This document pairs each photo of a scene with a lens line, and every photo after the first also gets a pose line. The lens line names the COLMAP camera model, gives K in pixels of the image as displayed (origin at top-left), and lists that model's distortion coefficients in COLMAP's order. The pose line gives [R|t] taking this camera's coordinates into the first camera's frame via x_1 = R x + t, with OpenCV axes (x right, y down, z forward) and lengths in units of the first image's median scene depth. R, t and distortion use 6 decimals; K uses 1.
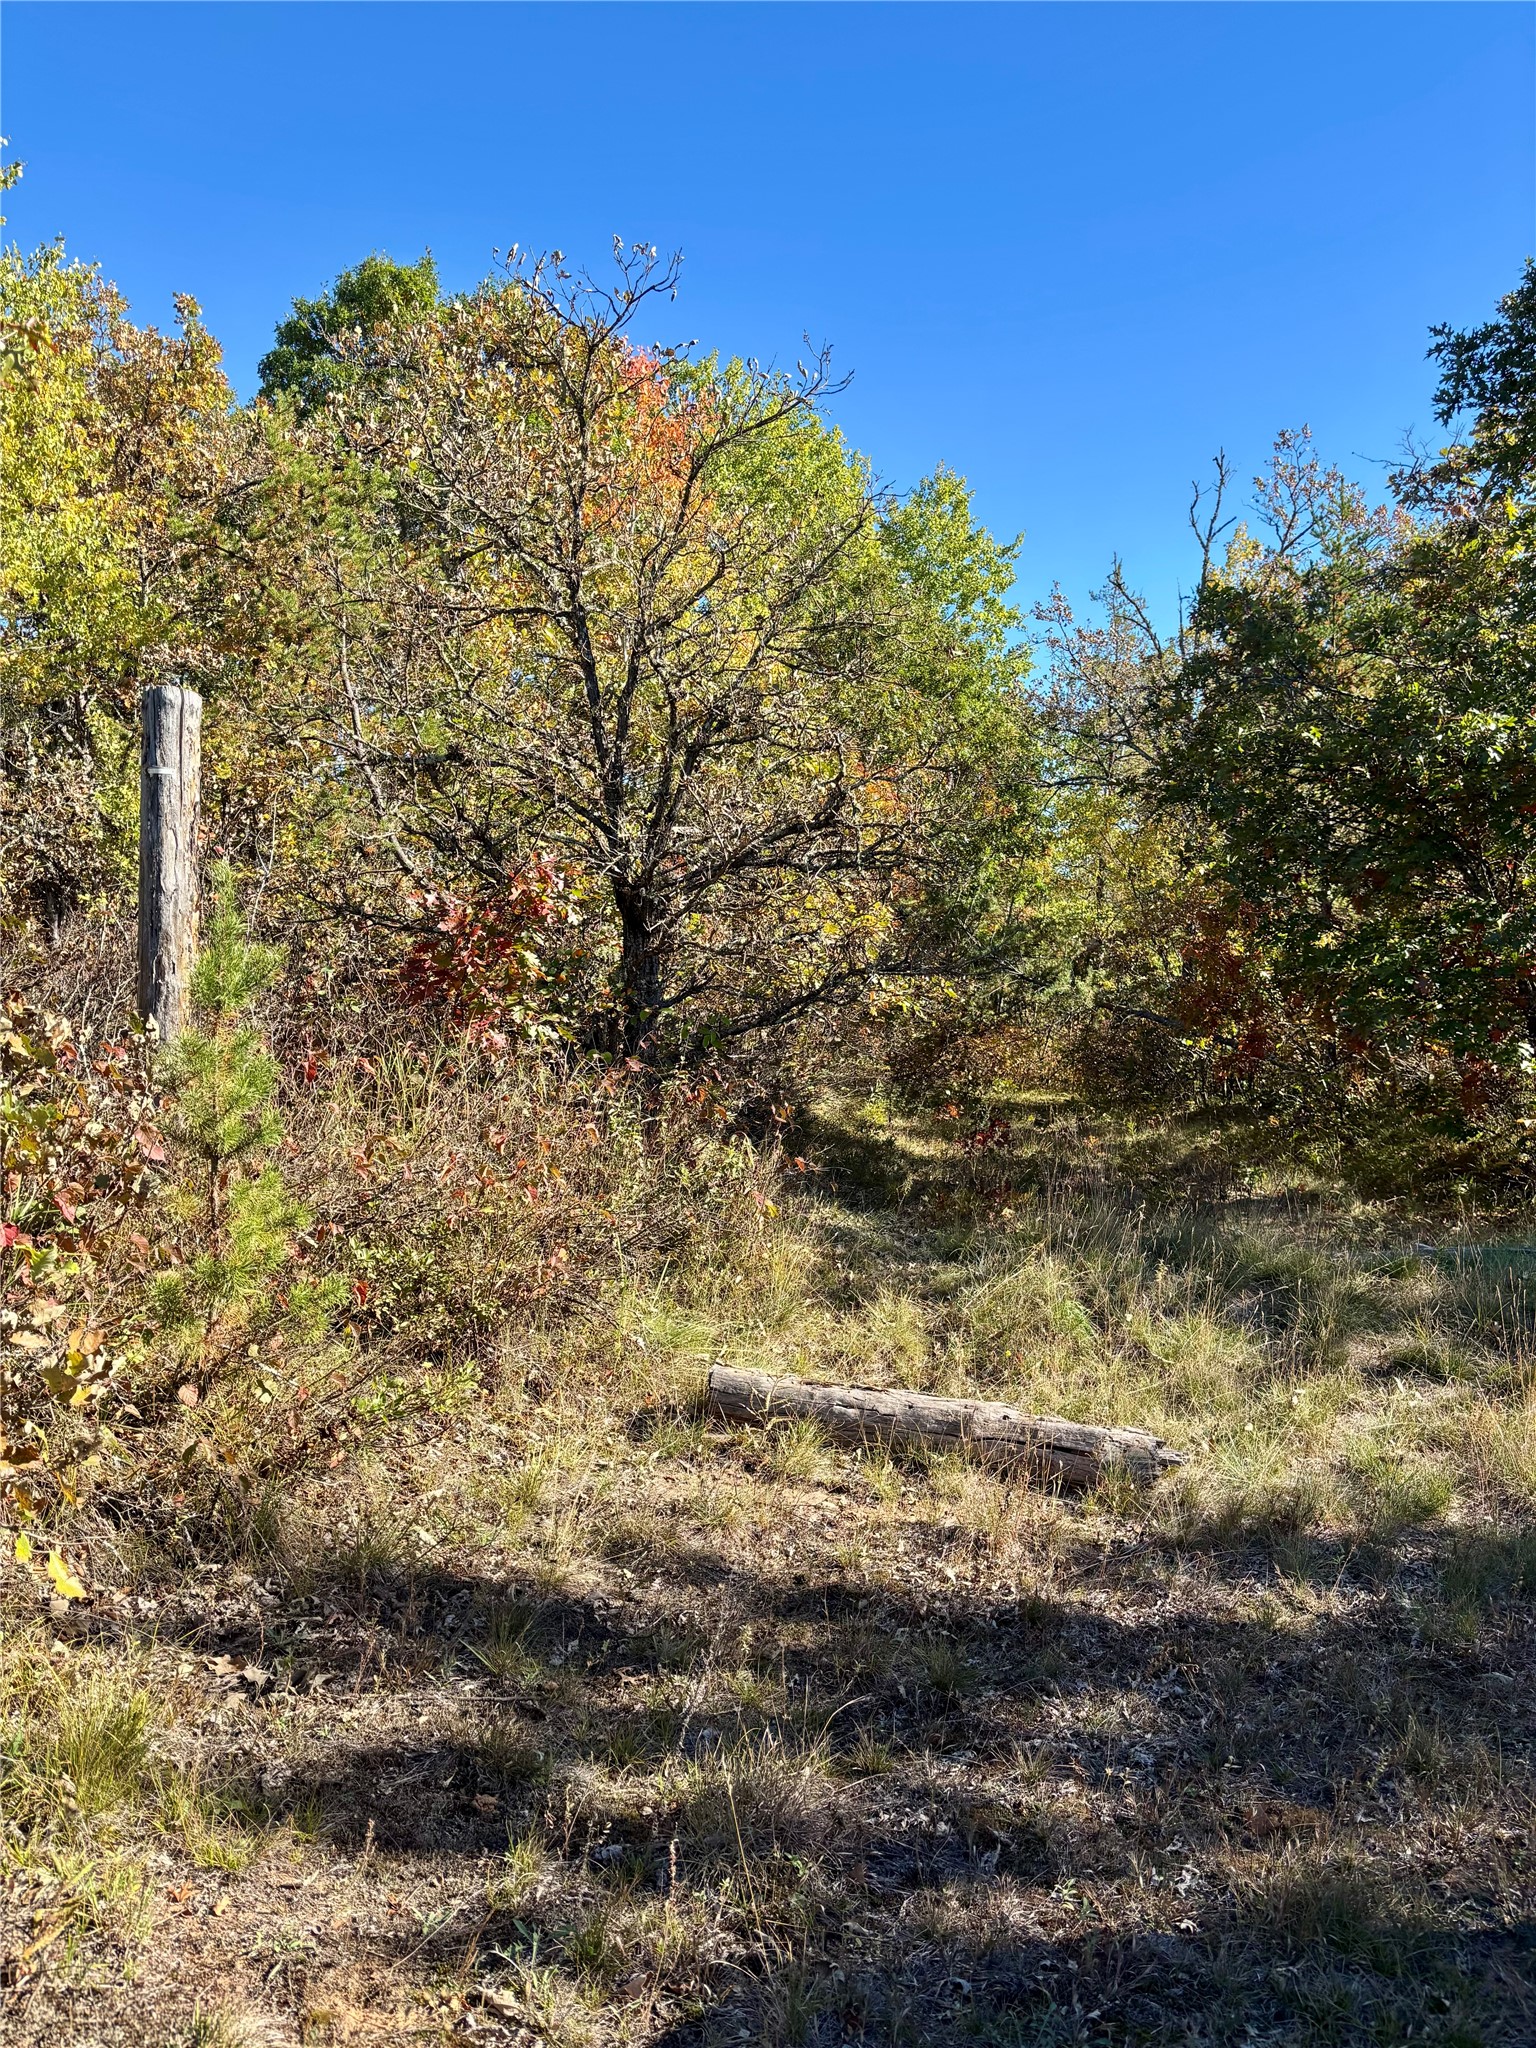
lens RADIAL K [[1549.8, 0, 768.0], [0, 1549.8, 1024.0], [0, 0, 1]] dist [0.051195, -0.042994]
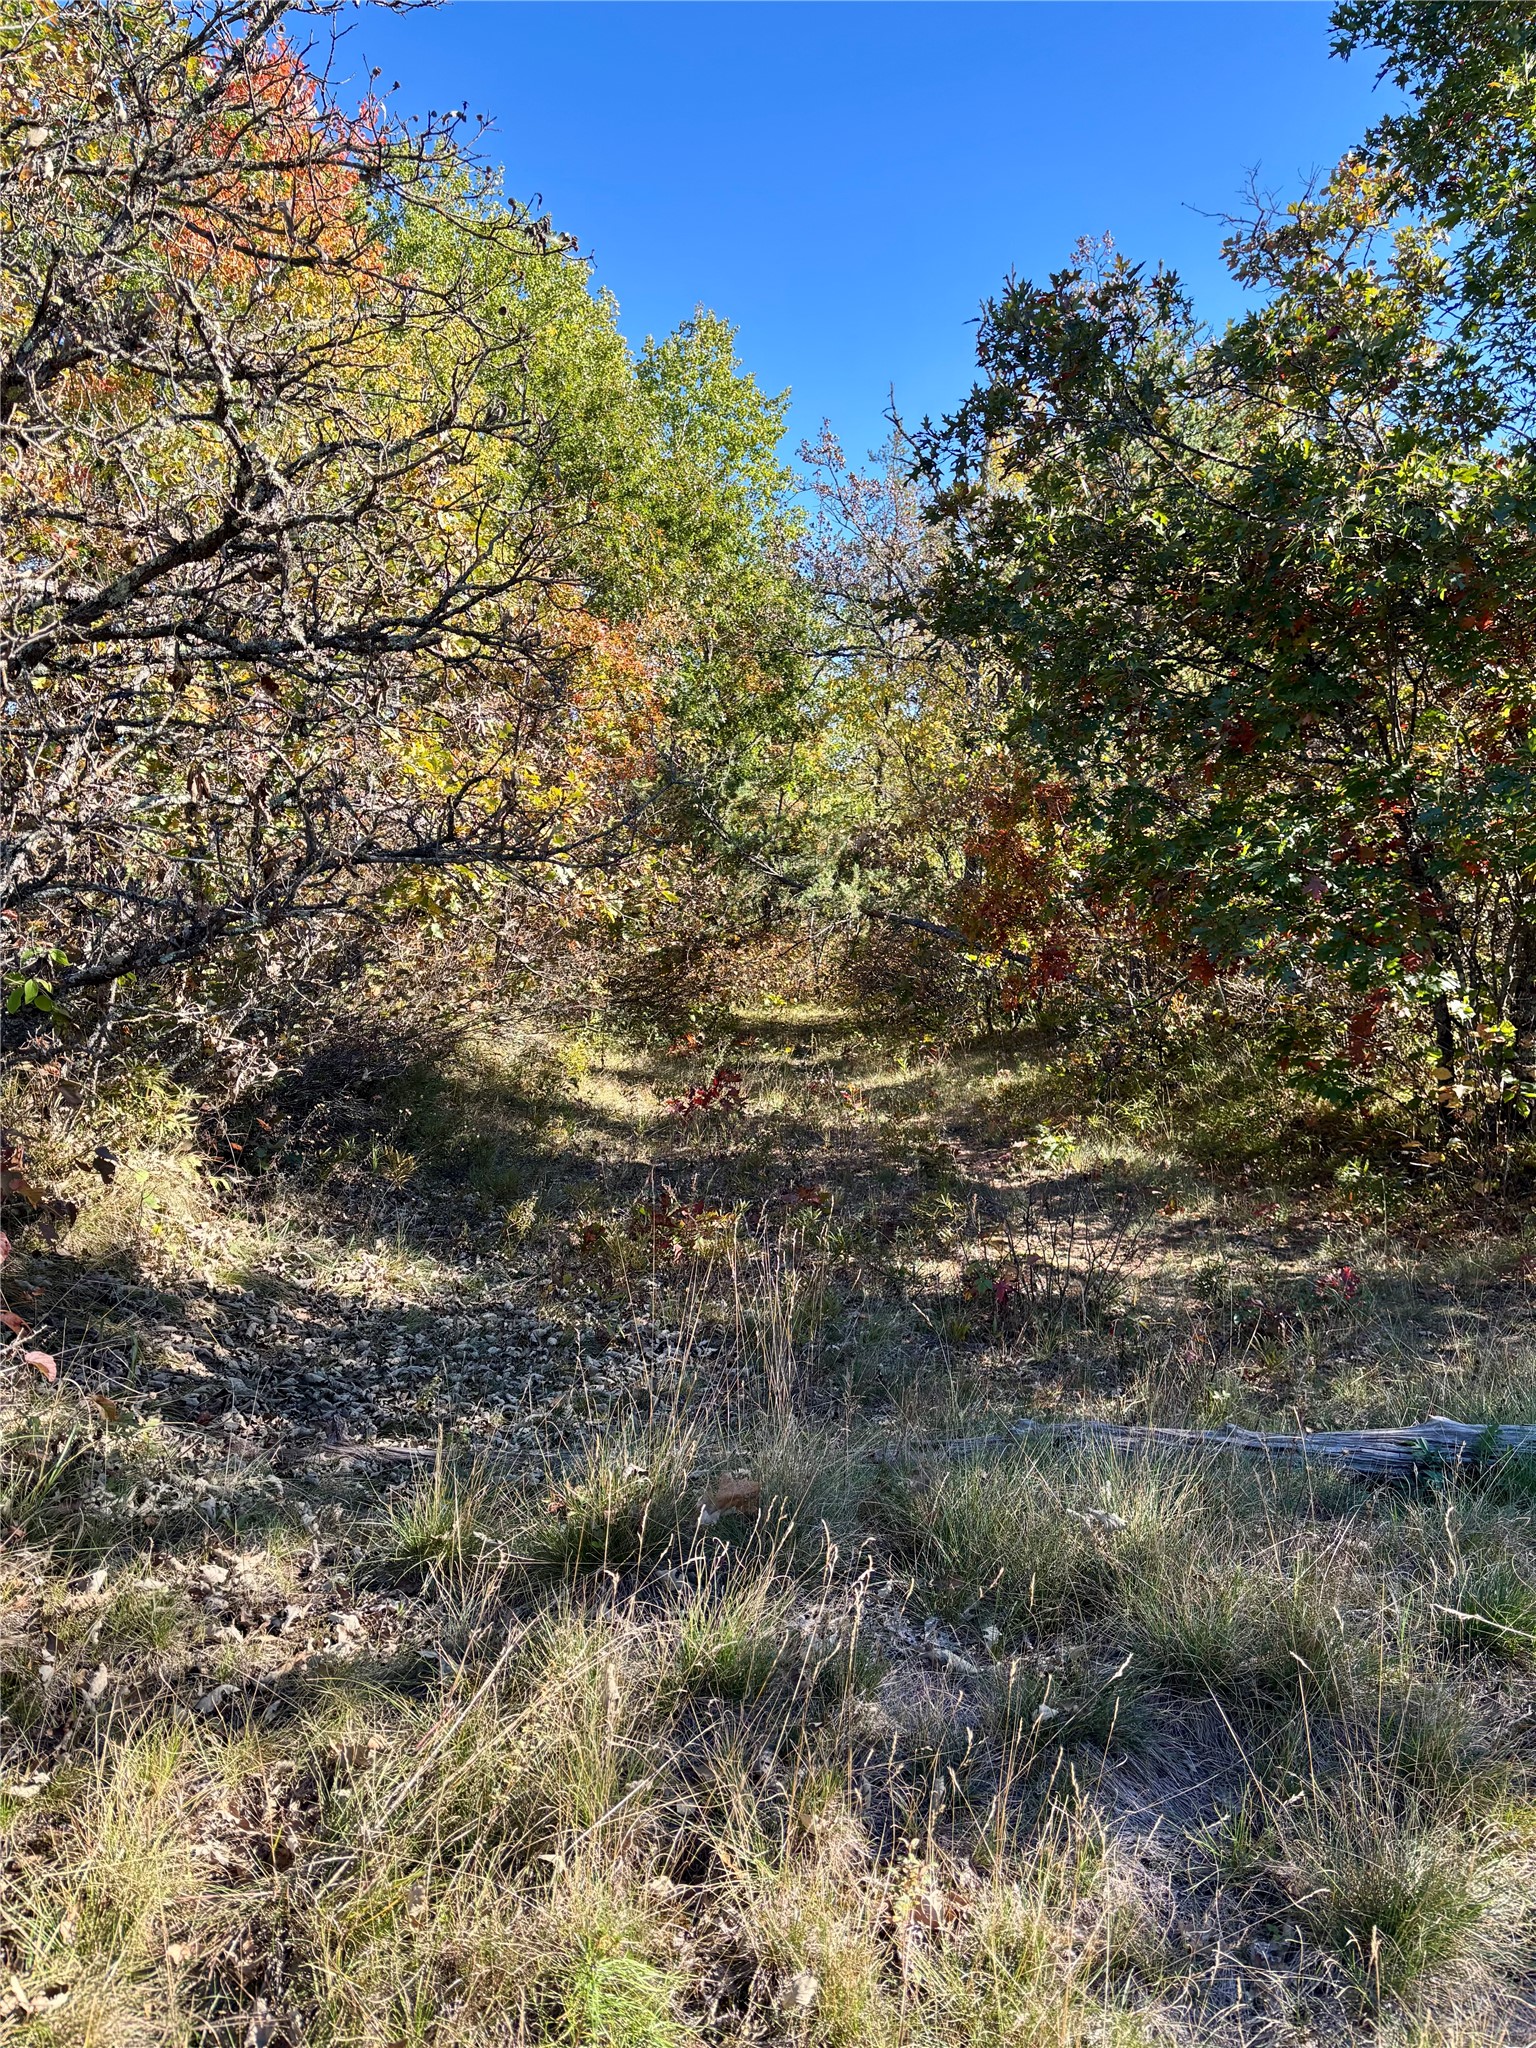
lens RADIAL K [[1549.8, 0, 768.0], [0, 1549.8, 1024.0], [0, 0, 1]] dist [0.051195, -0.042994]
pose [[0.990874, -0.008531, 0.134521, 0.050742], [0.000178, 0.998077, 0.061986, -0.004422], [-0.134791, -0.061397, 0.988970, 0.192729]]
